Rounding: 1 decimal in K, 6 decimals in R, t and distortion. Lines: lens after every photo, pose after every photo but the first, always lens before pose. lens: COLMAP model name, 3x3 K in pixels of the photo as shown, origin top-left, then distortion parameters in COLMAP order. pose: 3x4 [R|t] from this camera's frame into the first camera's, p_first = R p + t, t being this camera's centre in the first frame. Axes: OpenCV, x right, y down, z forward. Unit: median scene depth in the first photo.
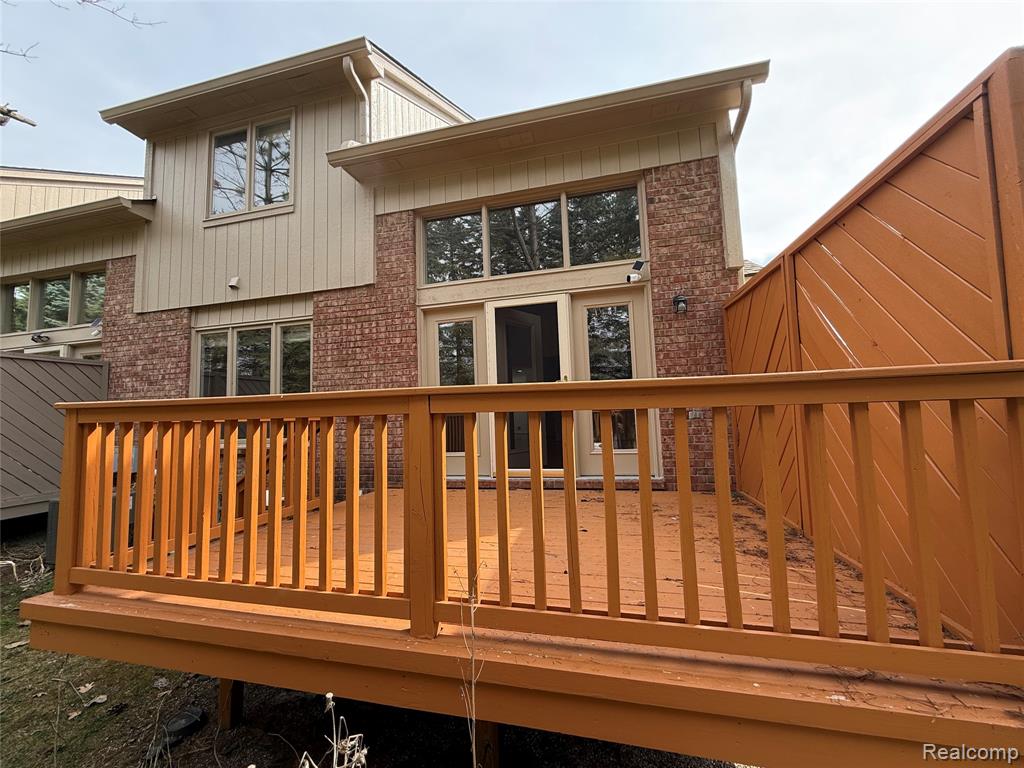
lens RADIAL K [[407.7, 0, 510.3], [0, 407.7, 383.0], [0, 0, 1]] dist [-0.001029, 0.000303]
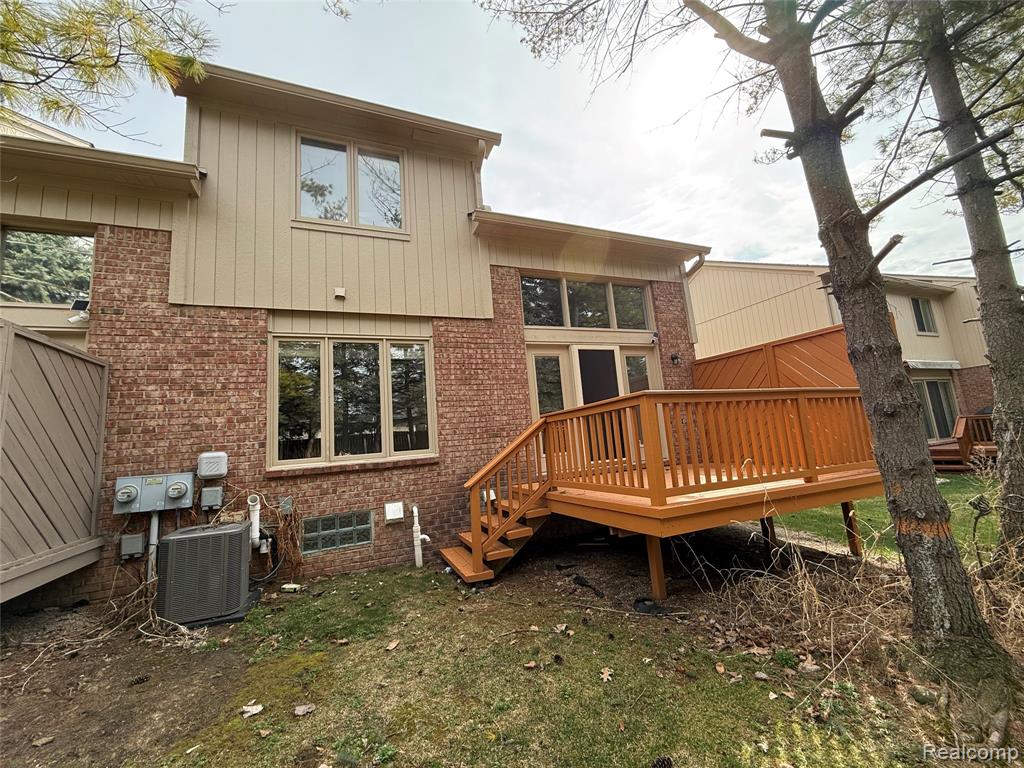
lens RADIAL K [[407.7, 0, 510.3], [0, 407.7, 383.0], [0, 0, 1]] dist [-0.001029, 0.000303]
pose [[0.803290, 0.052725, 0.593250, -0.997399], [-0.002892, 0.996407, -0.084639, 0.053317], [-0.595581, 0.066274, 0.800557, -0.007041]]
